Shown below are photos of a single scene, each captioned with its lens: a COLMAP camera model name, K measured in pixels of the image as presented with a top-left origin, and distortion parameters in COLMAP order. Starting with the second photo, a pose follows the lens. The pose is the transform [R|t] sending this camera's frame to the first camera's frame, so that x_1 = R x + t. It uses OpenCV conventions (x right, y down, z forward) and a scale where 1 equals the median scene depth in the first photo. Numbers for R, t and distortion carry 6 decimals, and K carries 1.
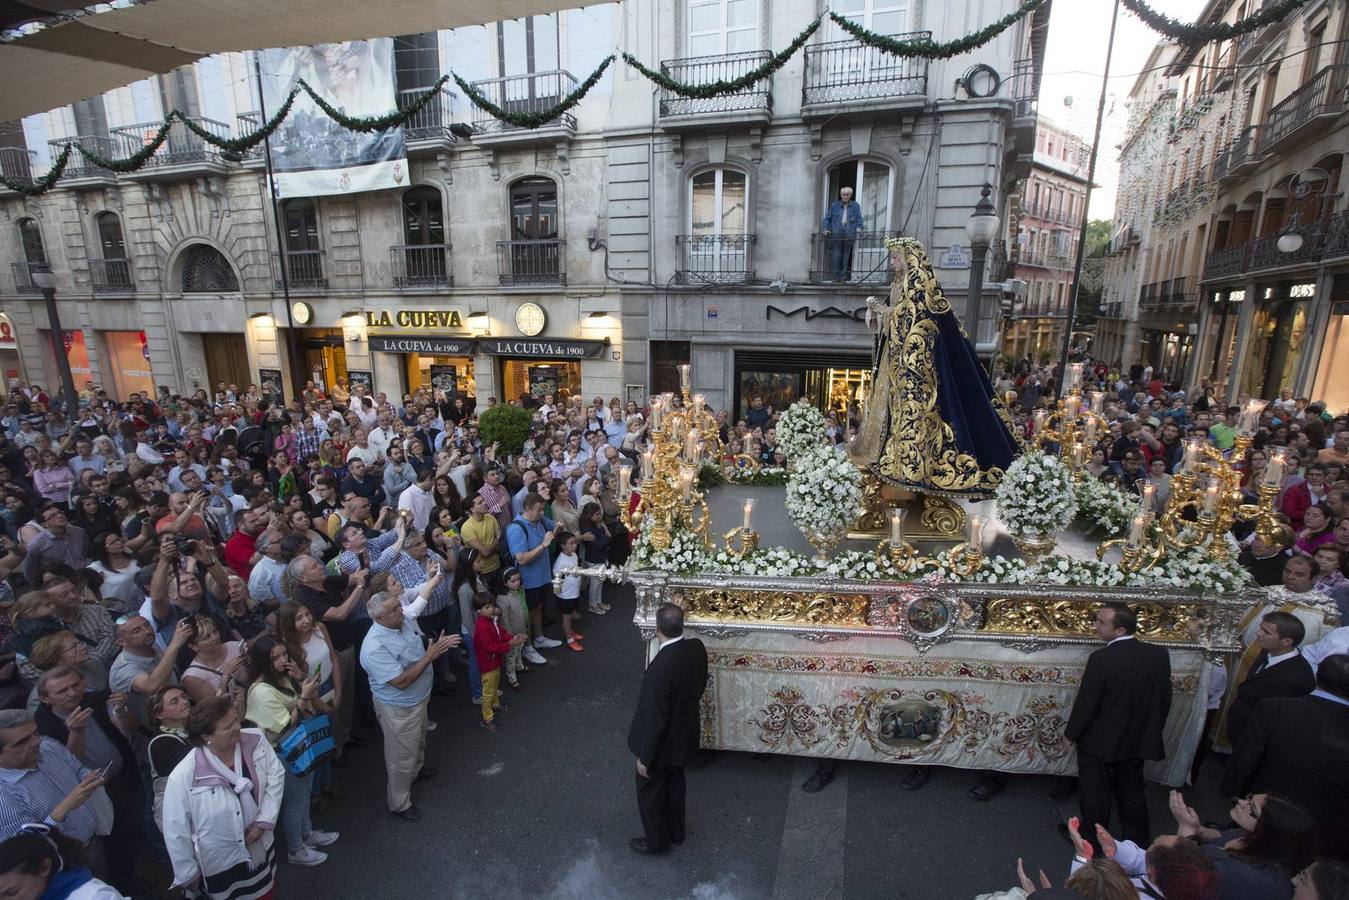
lens RADIAL K [[610.8, 0, 671.9], [0, 610.8, 448.7], [0, 0, 1]] dist [-0.049243, 0.017229]
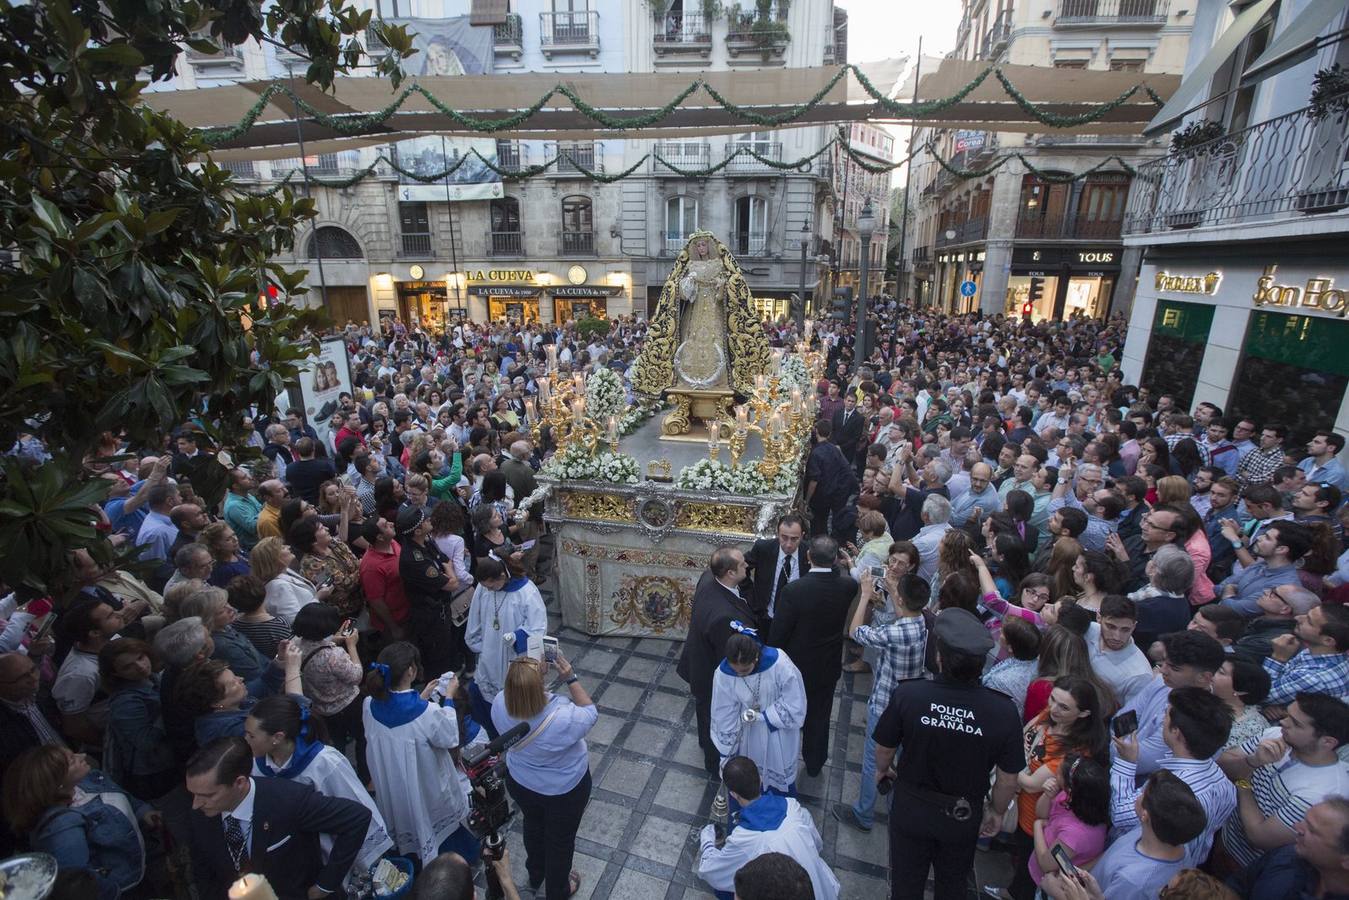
lens RADIAL K [[610.8, 0, 671.9], [0, 610.8, 448.7], [0, 0, 1]] dist [-0.049243, 0.017229]
pose [[0.972839, -0.069395, 0.220838, -0.405938], [0.053424, 0.995560, 0.077497, 0.179881], [-0.225236, -0.063594, 0.972227, -0.875545]]
